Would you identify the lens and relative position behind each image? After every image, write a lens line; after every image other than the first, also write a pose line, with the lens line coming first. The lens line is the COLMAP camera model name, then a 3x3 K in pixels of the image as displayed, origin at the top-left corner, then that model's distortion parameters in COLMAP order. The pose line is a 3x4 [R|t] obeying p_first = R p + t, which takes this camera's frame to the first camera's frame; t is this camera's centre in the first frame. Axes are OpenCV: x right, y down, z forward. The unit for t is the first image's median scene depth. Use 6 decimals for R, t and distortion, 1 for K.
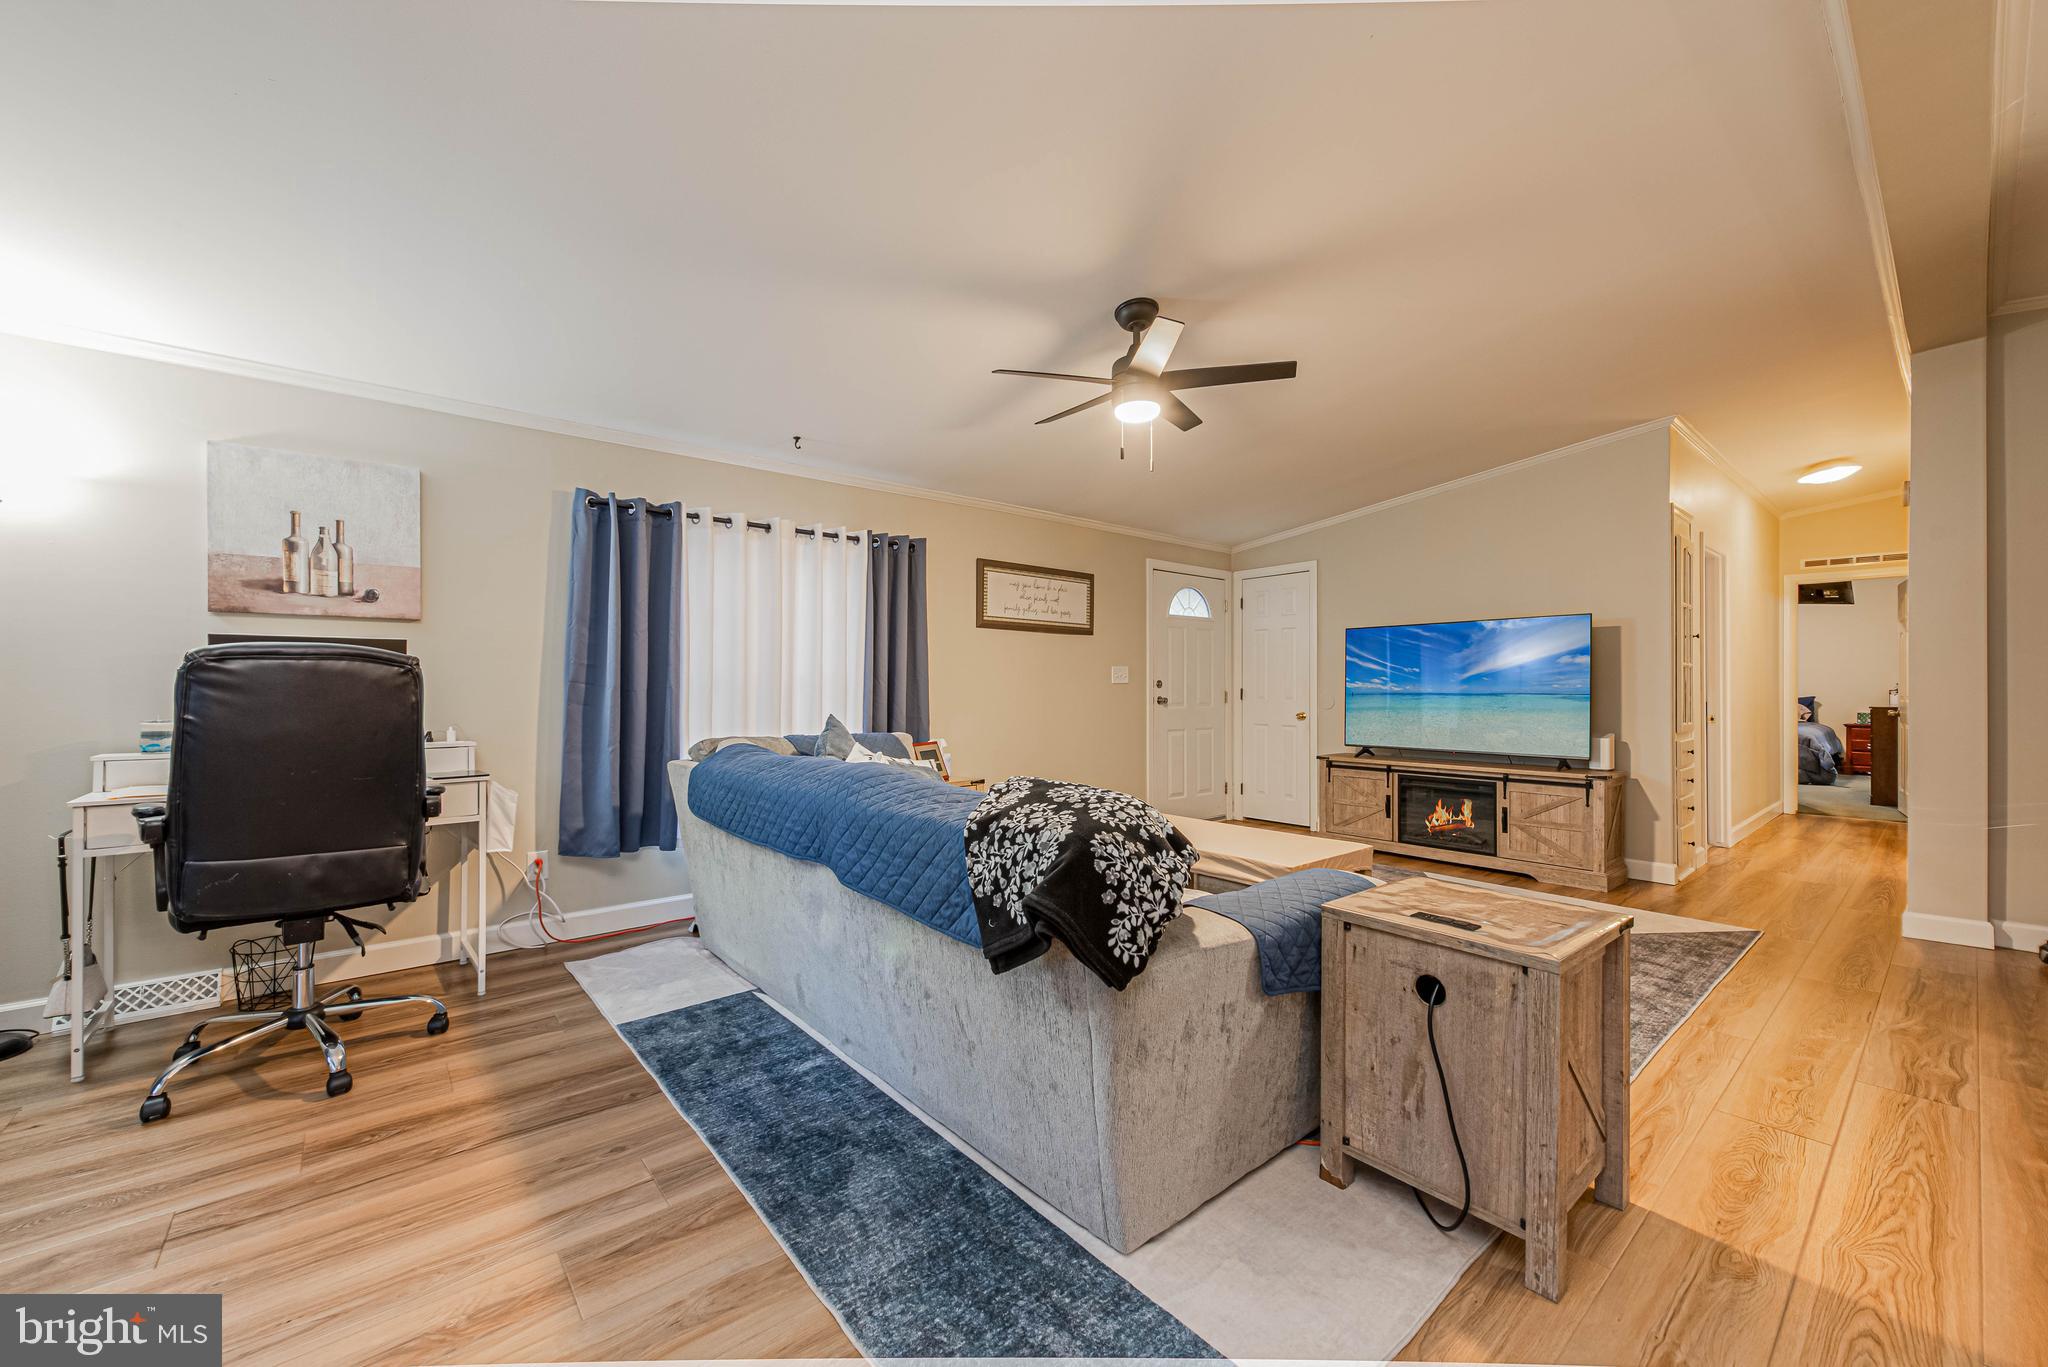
lens RADIAL K [[805.8, 0, 1032.8], [0, 805.8, 692.1], [0, 0, 1]] dist [0.006310, -0.001496]
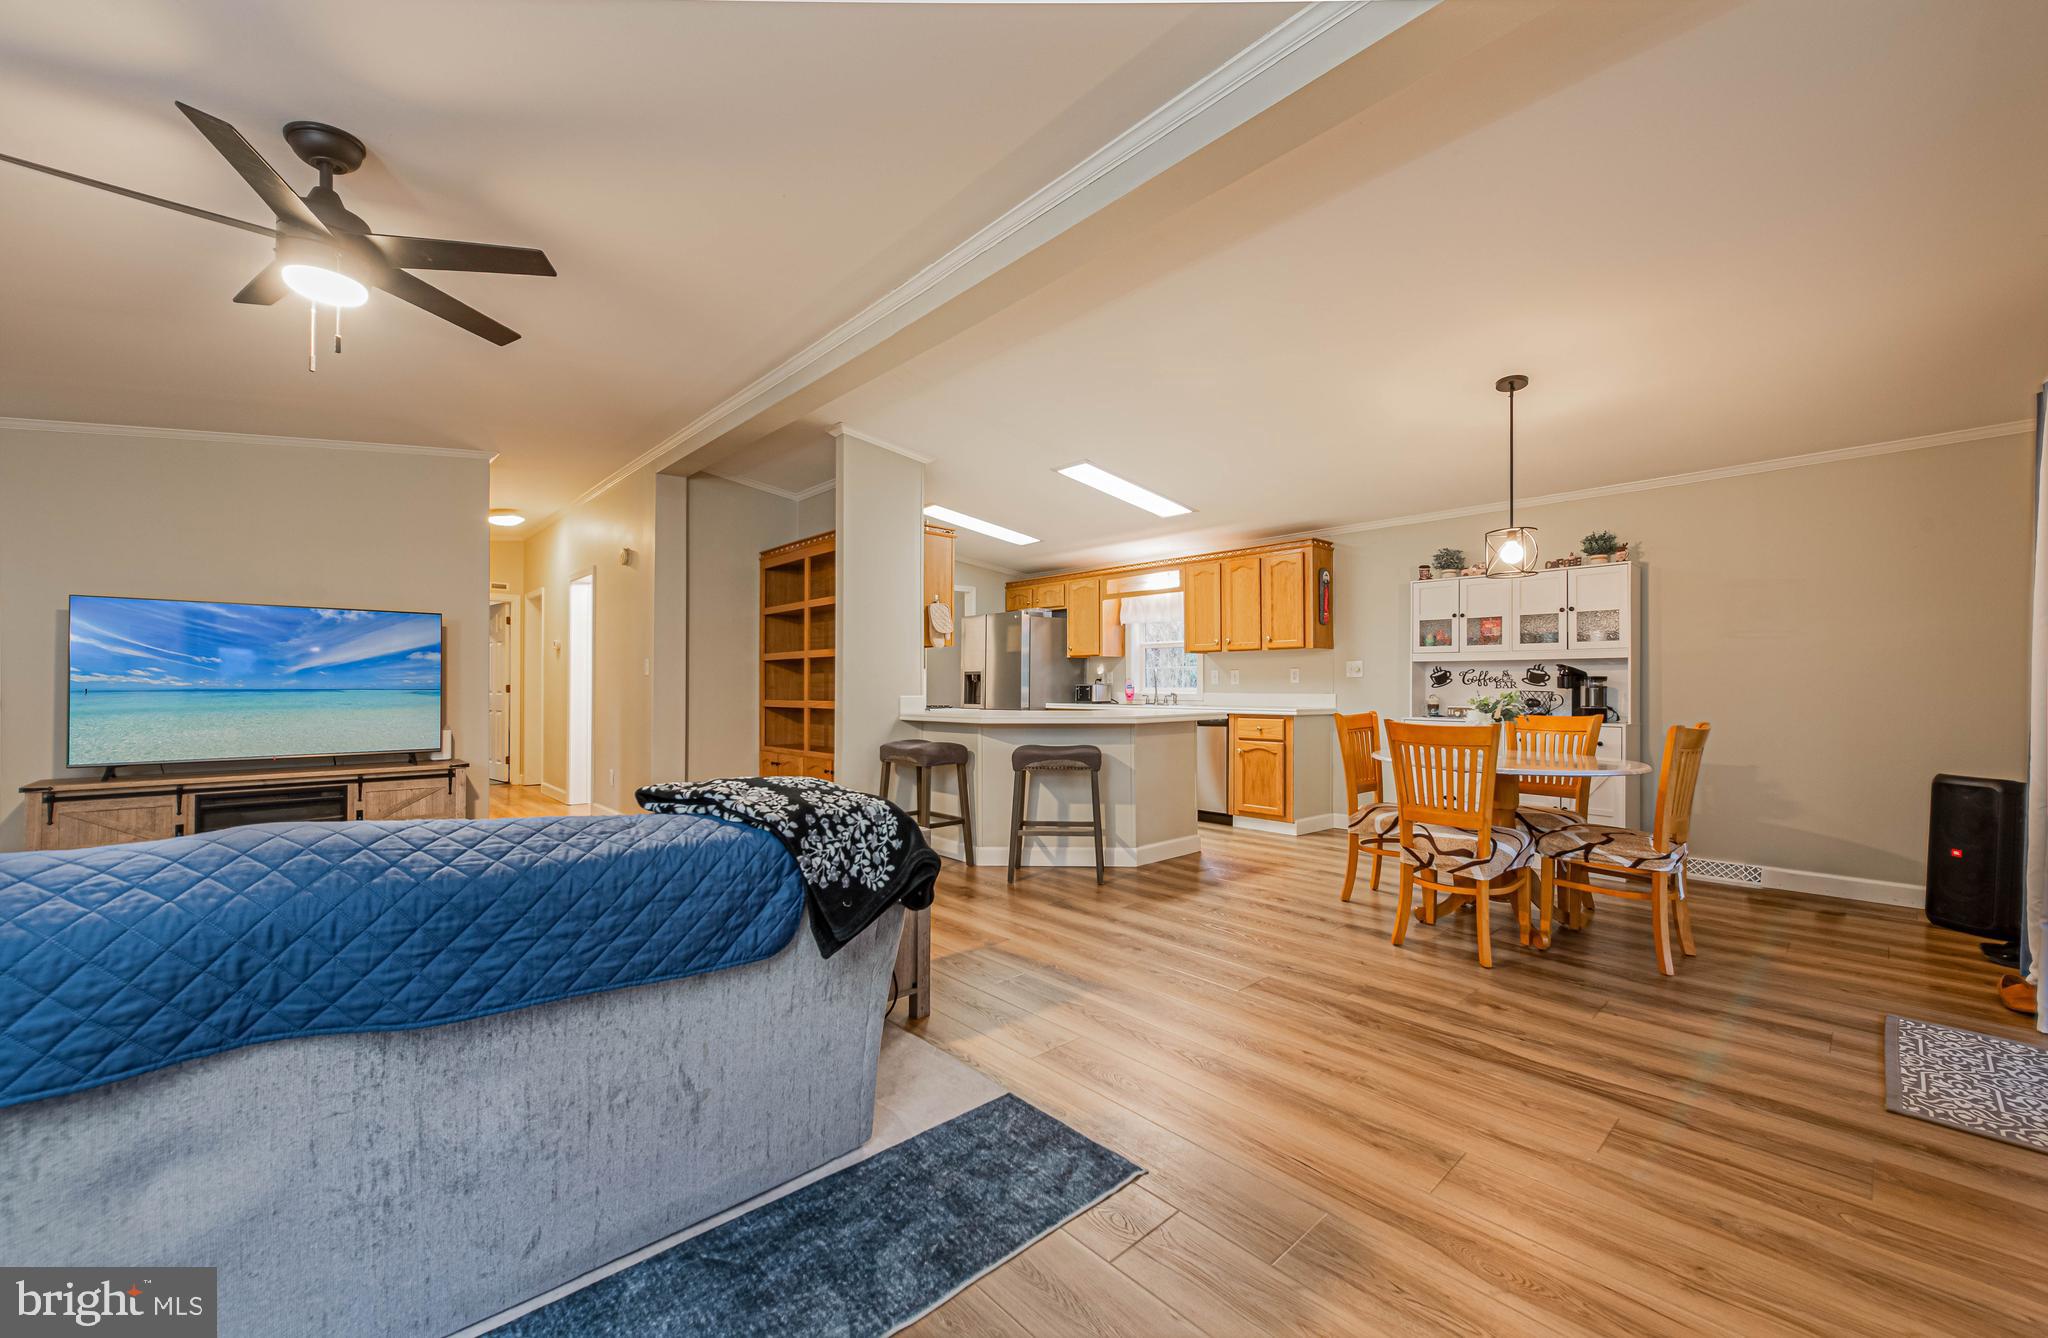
lens RADIAL K [[785.6, 0, 1020.0], [0, 785.6, 681.6], [0, 0, 1]] dist [0.001128, -0.001072]
pose [[-0.043434, 0.004860, 0.999044, -0.377869], [0.003525, 0.999983, -0.004712, -0.000141], [-0.999050, 0.003317, -0.043450, 0.281505]]
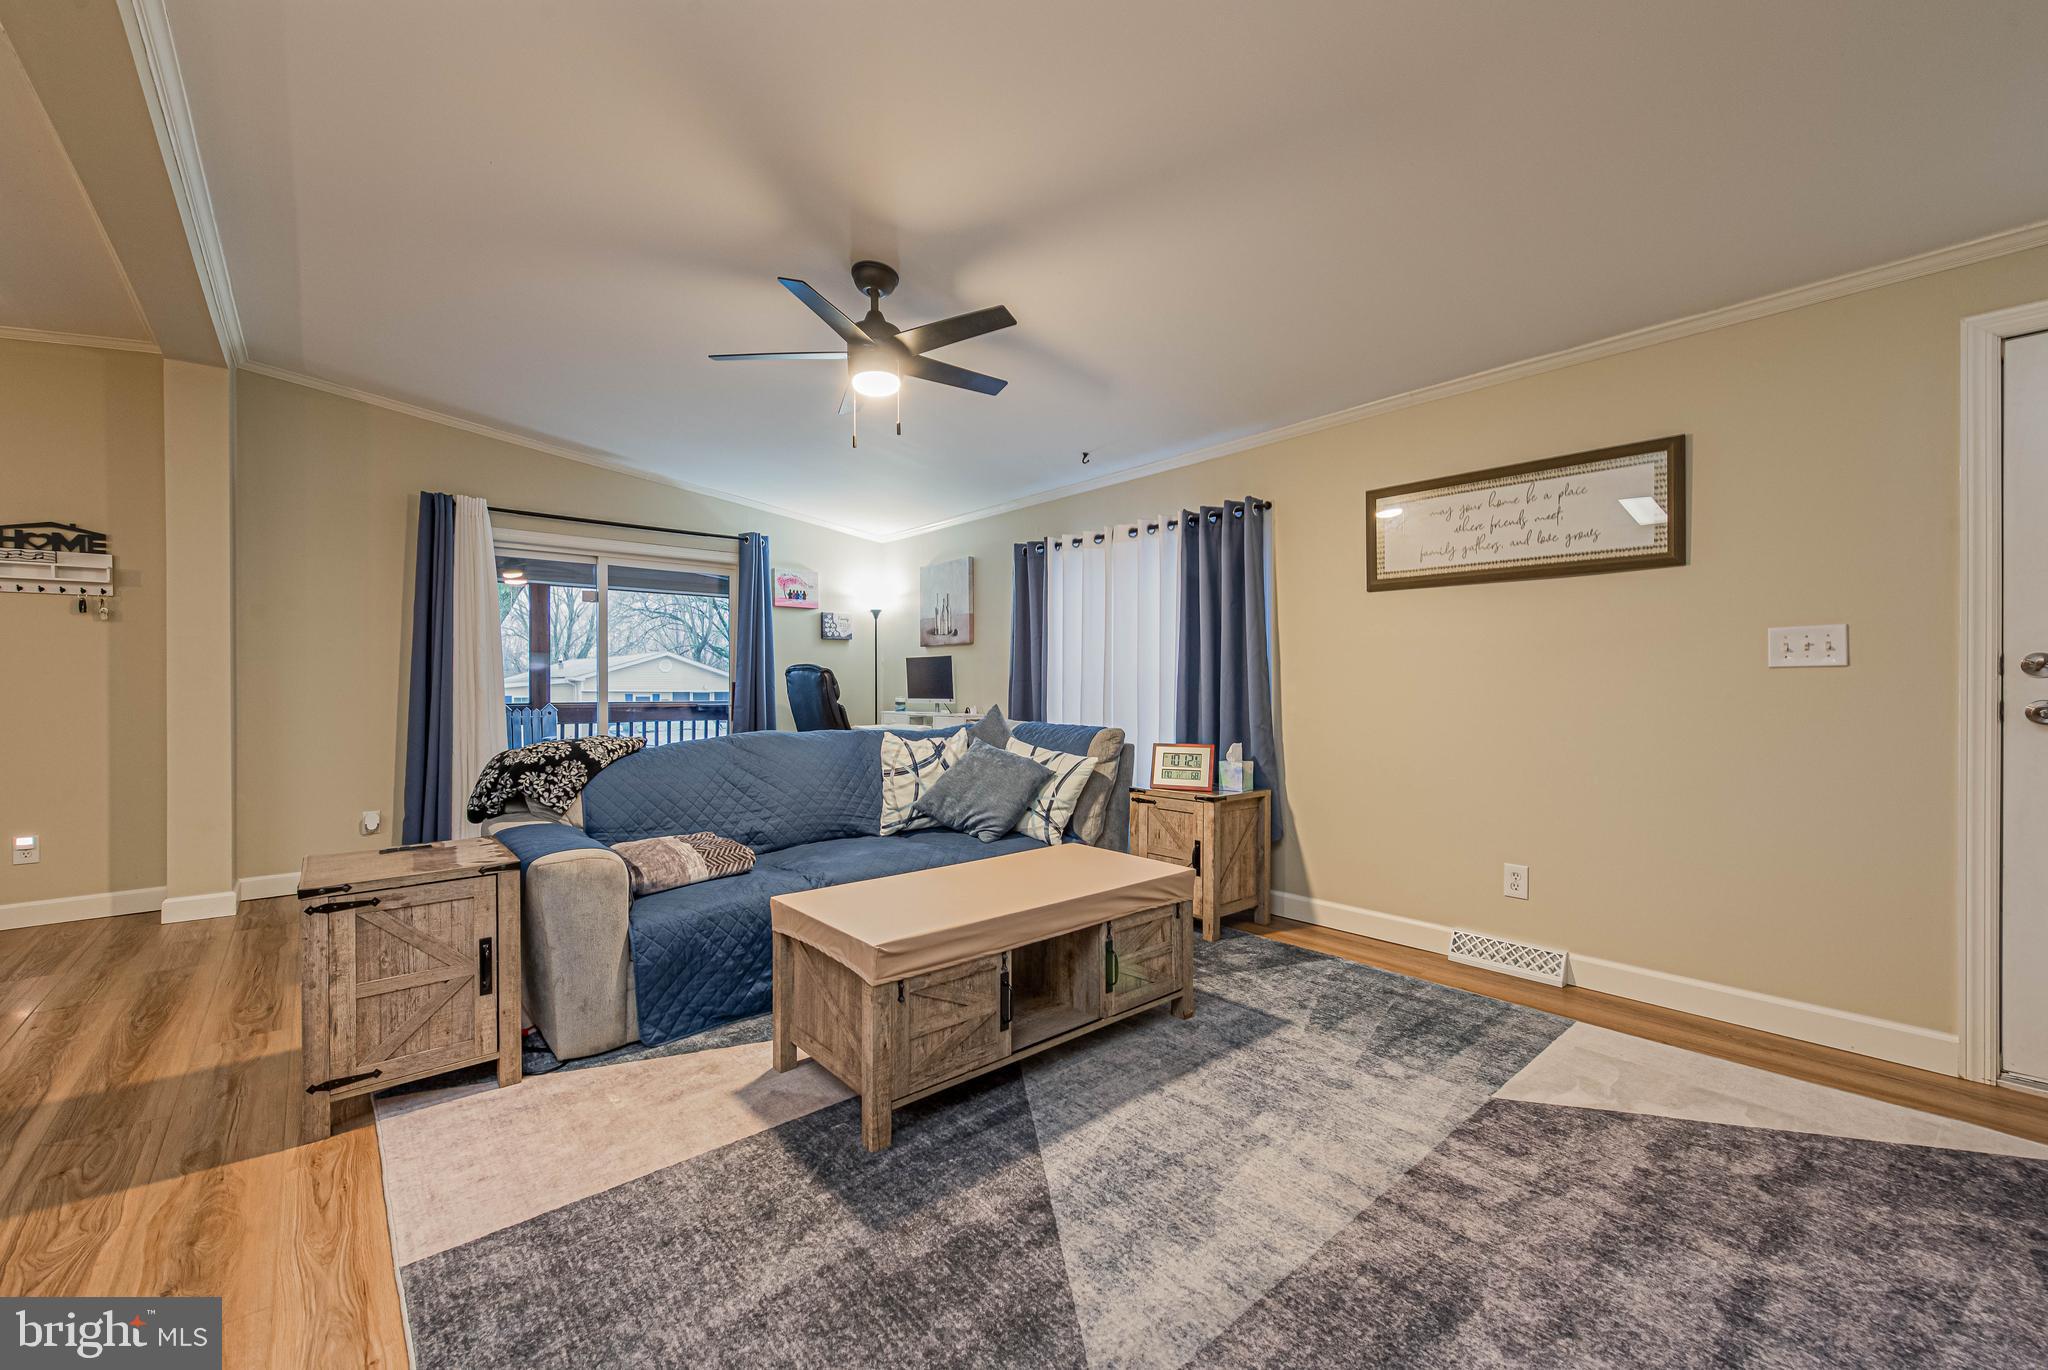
lens RADIAL K [[805.8, 0, 1023.7], [0, 805.8, 687.4], [0, 0, 1]] dist [0.006310, -0.001496]
pose [[-0.002694, 0.006900, -0.999973, 0.686384], [0.000786, 0.999976, 0.006898, -0.003724], [0.999996, -0.000767, -0.002699, 0.777595]]
